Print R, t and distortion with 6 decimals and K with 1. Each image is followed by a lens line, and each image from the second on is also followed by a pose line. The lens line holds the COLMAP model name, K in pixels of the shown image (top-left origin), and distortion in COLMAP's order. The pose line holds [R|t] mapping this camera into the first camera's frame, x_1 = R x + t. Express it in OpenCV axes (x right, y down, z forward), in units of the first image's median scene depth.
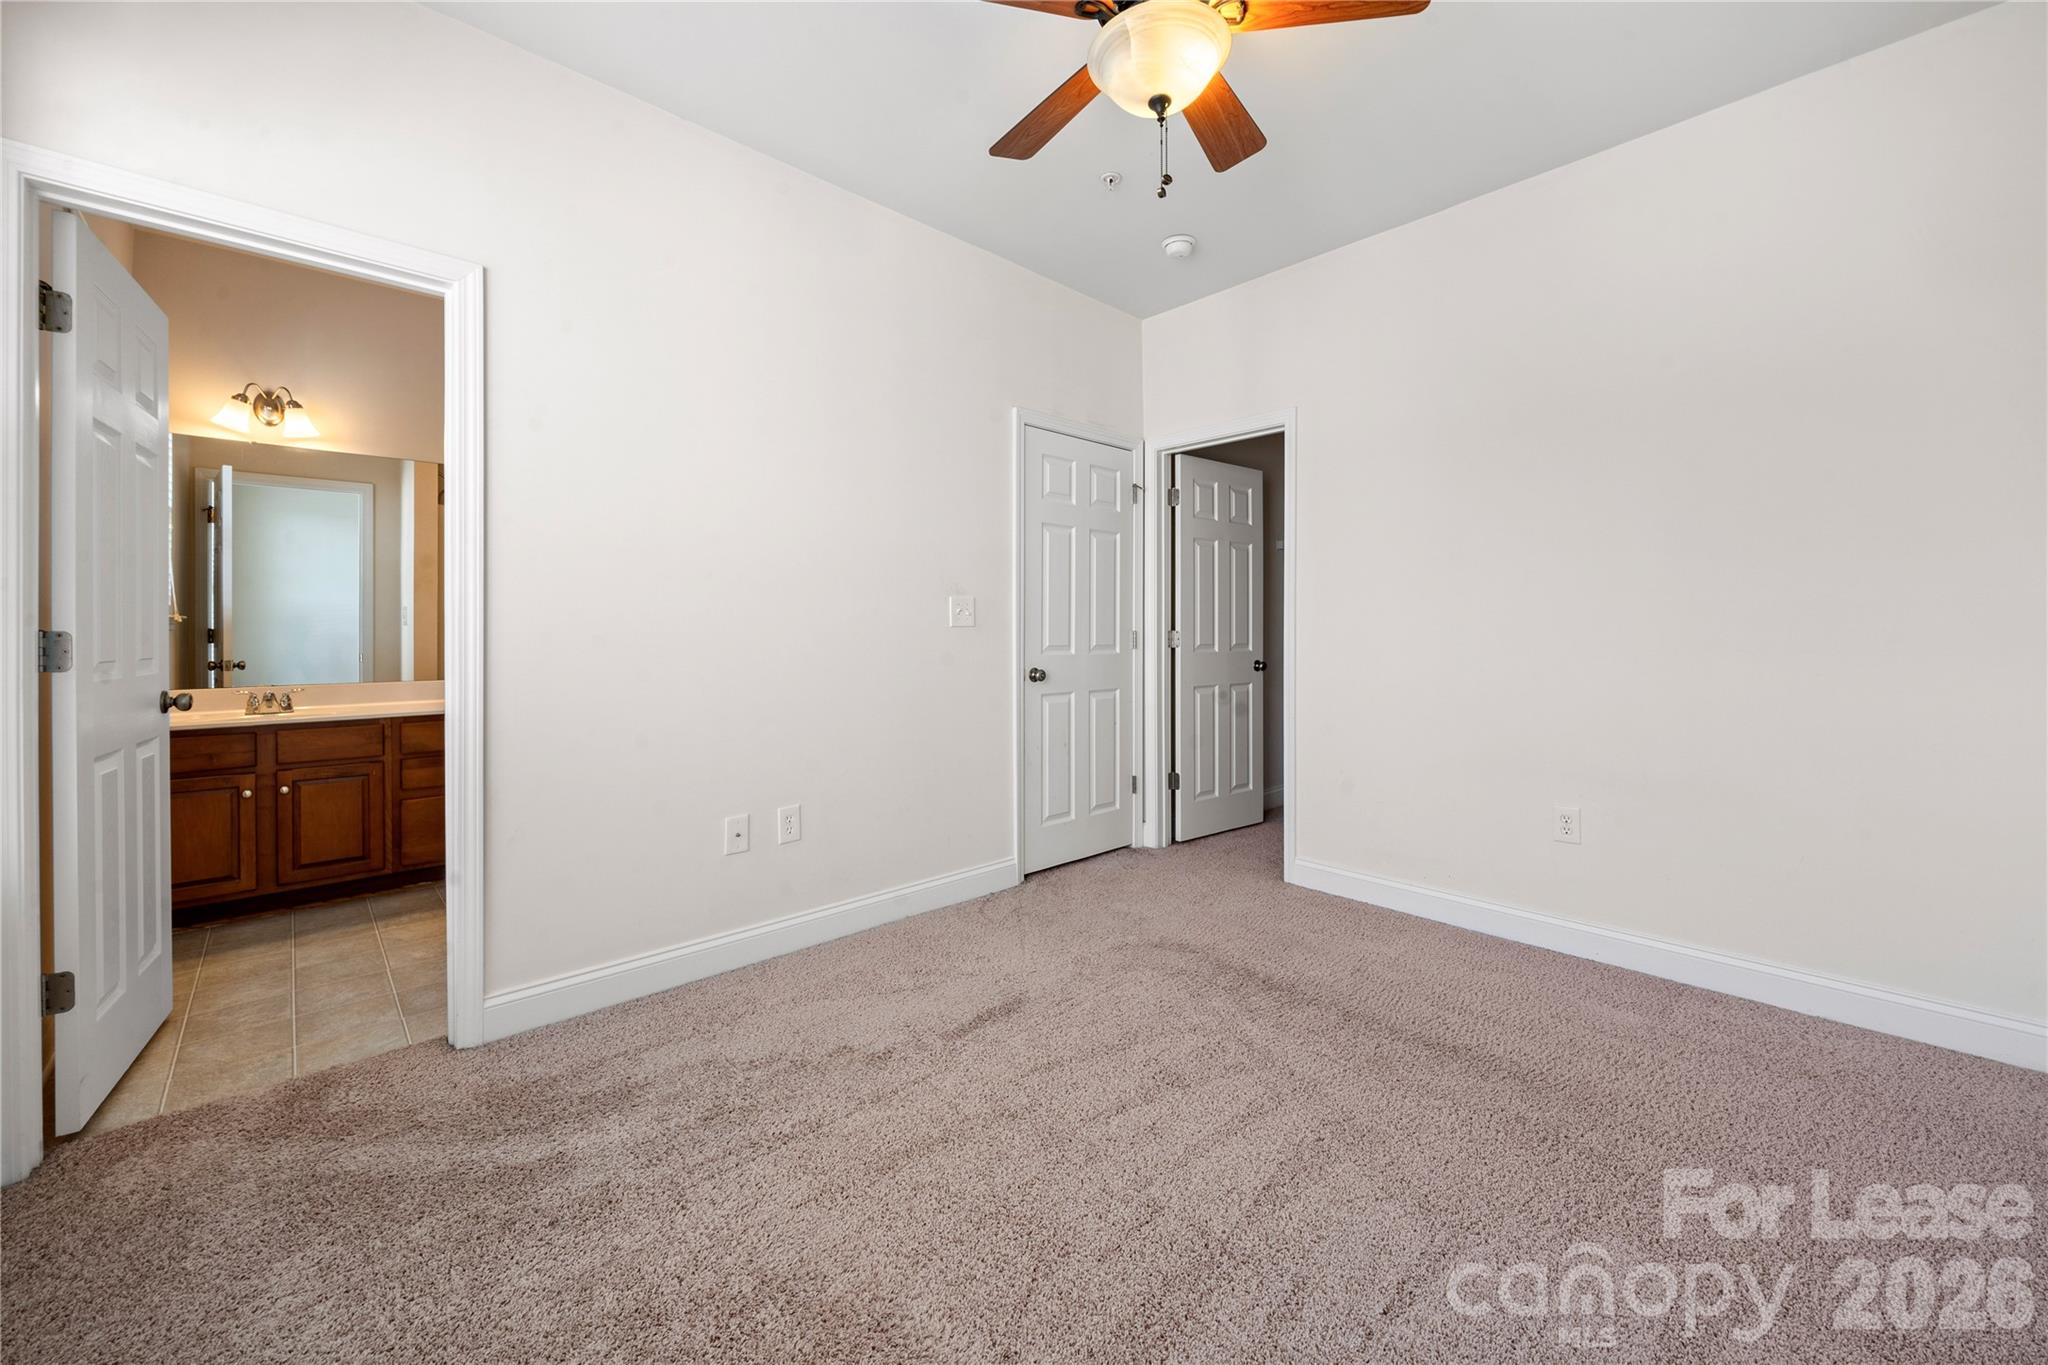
lens RADIAL K [[797.6, 0, 1015.4], [0, 797.6, 629.3], [0, 0, 1]] dist [-0.002799, -0.000083]
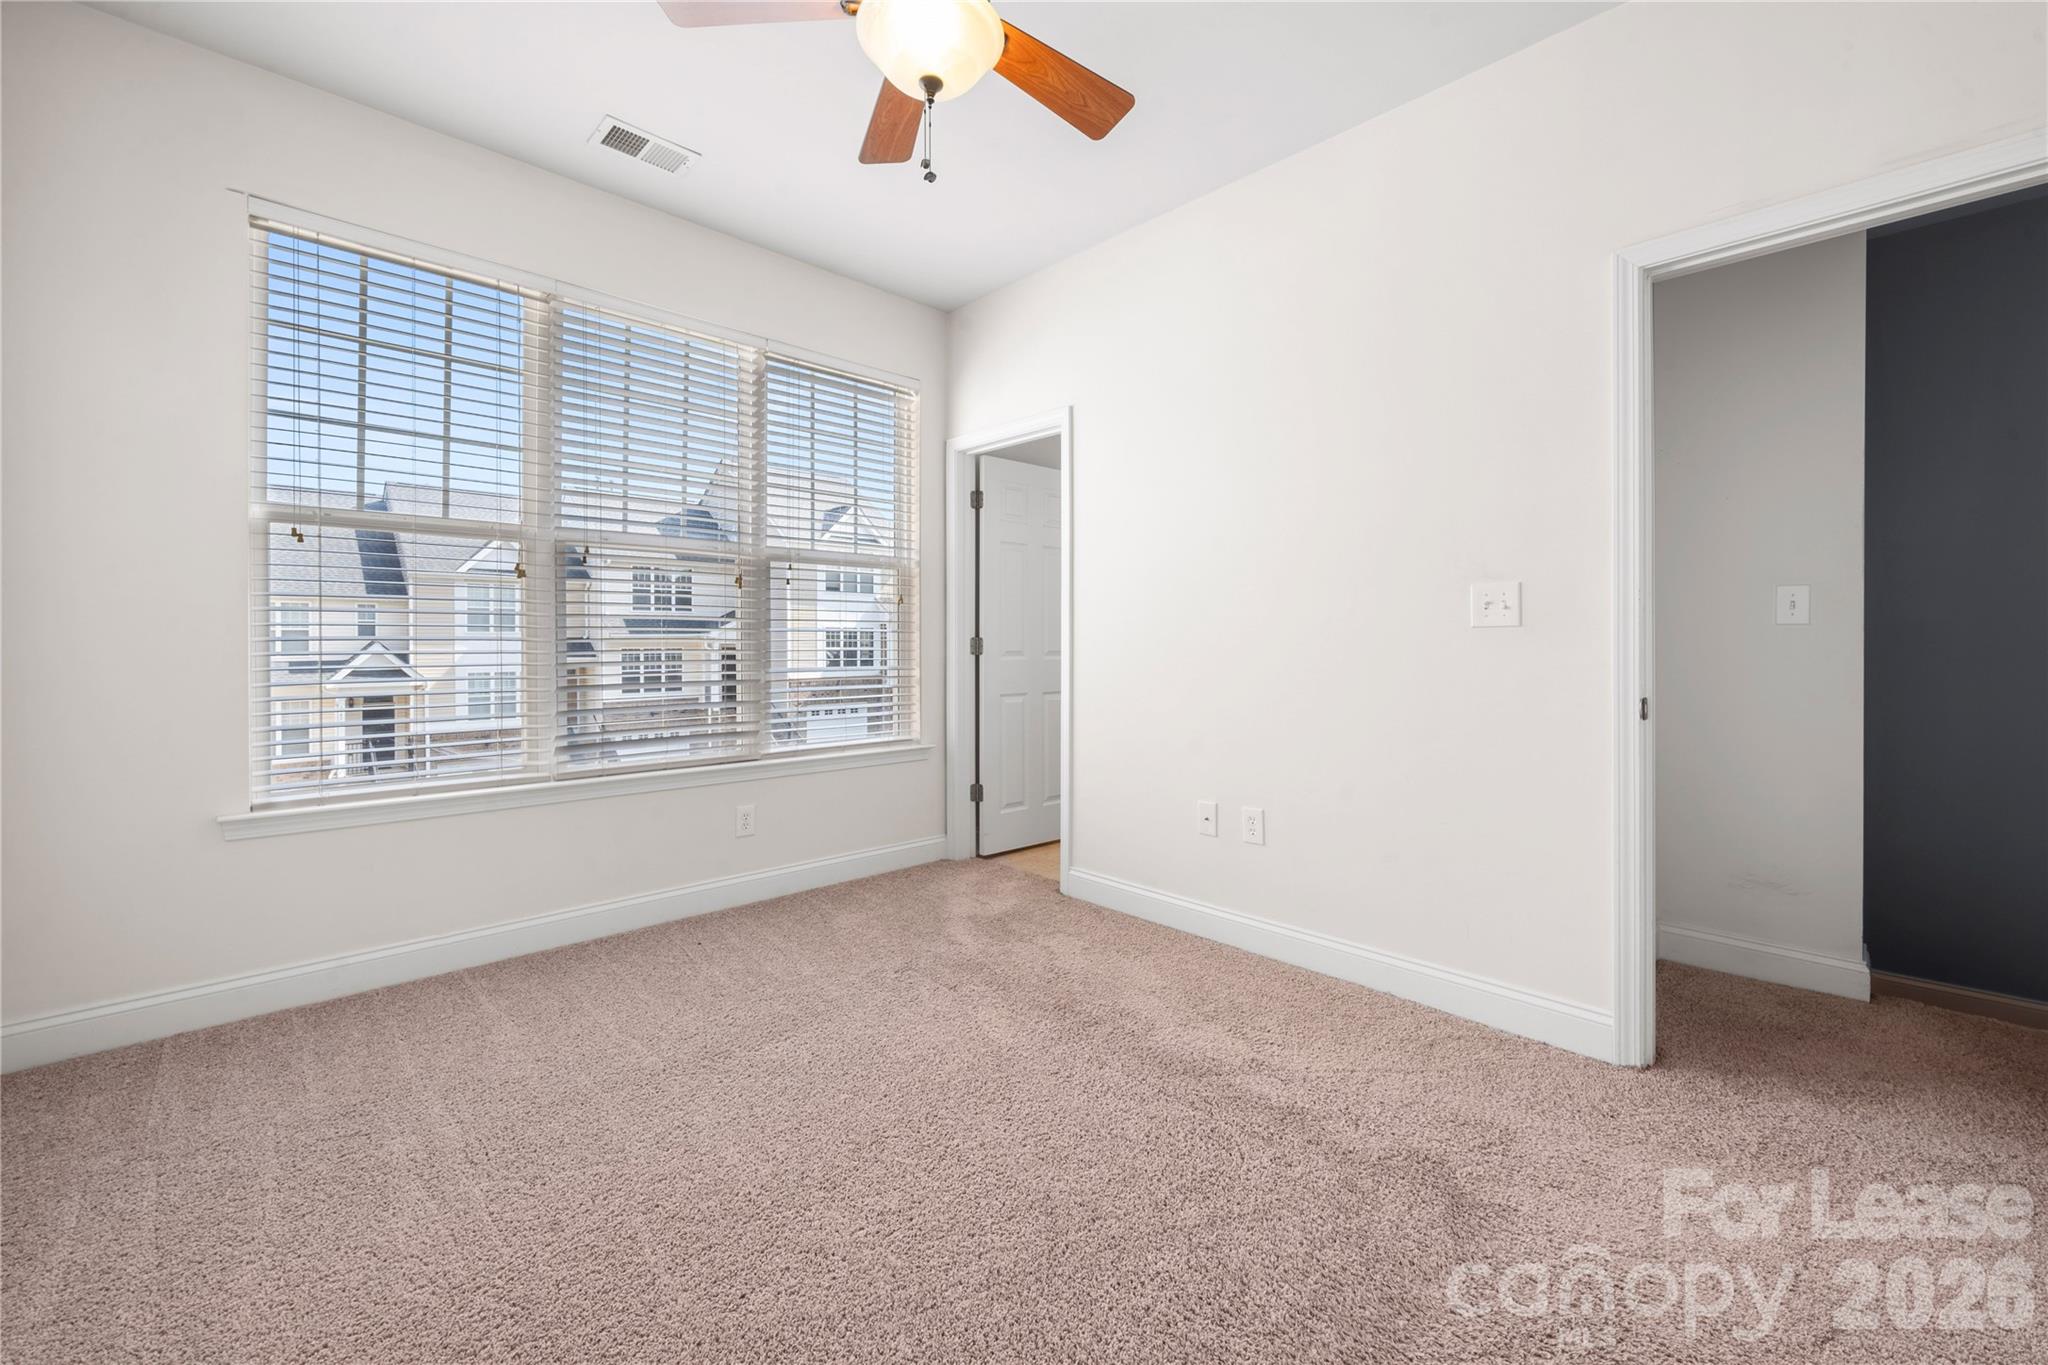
lens RADIAL K [[797.6, 0, 1015.4], [0, 797.6, 629.3], [0, 0, 1]] dist [-0.002799, -0.000083]
pose [[0.024440, -0.014706, -0.999593, 0.756115], [0.001044, 0.999892, -0.014685, 0.010772], [0.999701, -0.000685, 0.024452, 0.703991]]
